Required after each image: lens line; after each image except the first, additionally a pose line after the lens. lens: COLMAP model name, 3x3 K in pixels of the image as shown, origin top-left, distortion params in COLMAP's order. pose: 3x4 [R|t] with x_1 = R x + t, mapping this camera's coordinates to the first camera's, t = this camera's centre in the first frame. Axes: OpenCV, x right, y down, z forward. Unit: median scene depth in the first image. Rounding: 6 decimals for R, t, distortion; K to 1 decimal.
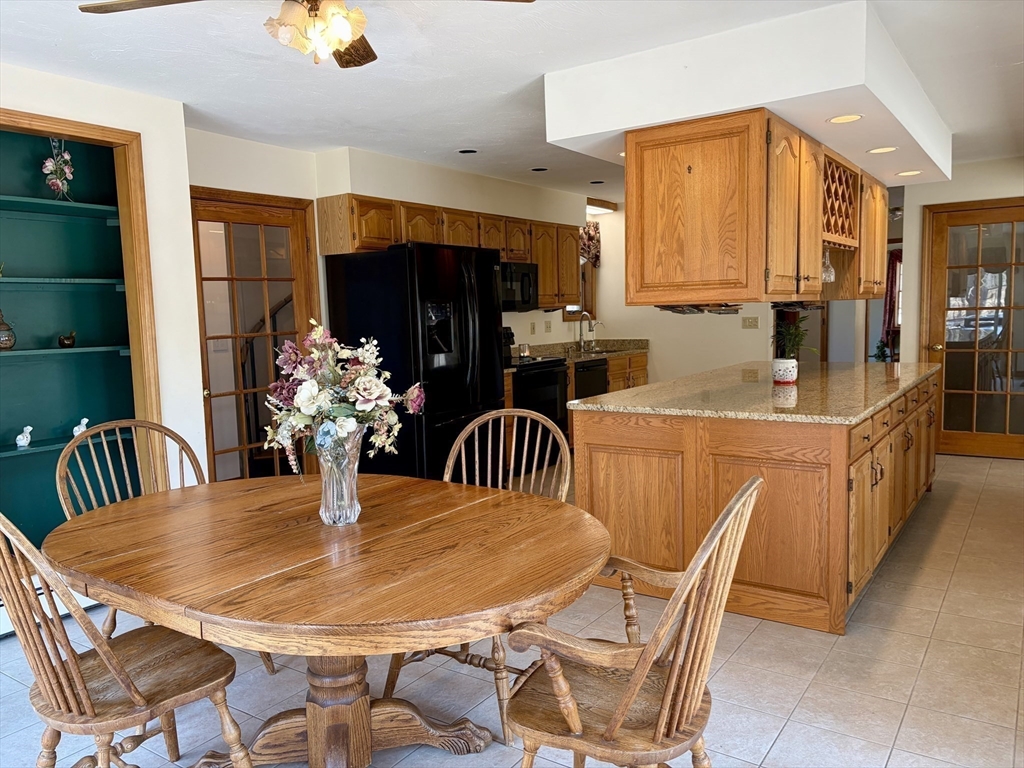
lens RADIAL K [[773.3, 0, 511.3], [0, 773.3, 388.2], [0, 0, 1]] dist [0.046121, -0.042445]
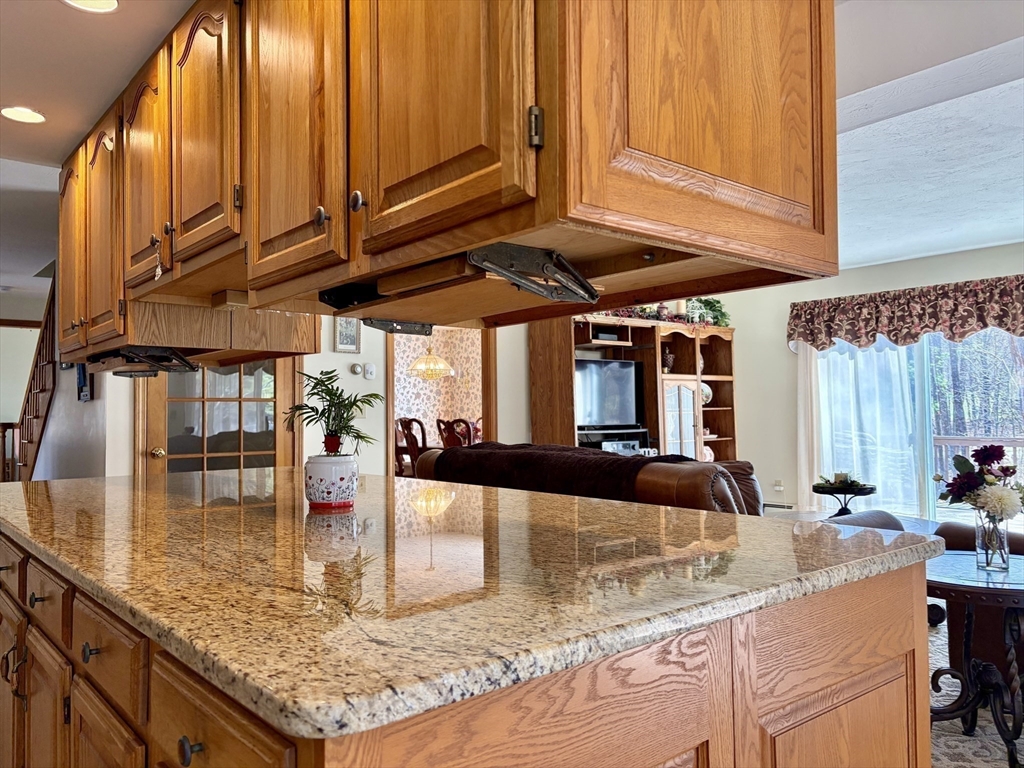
lens RADIAL K [[773.3, 0, 511.4], [0, 773.3, 386.0], [0, 0, 1]] dist [0.046121, -0.042445]
pose [[0.262380, 0.063535, 0.962871, -0.094275], [0.096849, 0.991058, -0.091786, -0.033088], [-0.960092, 0.117336, 0.253880, 0.997890]]
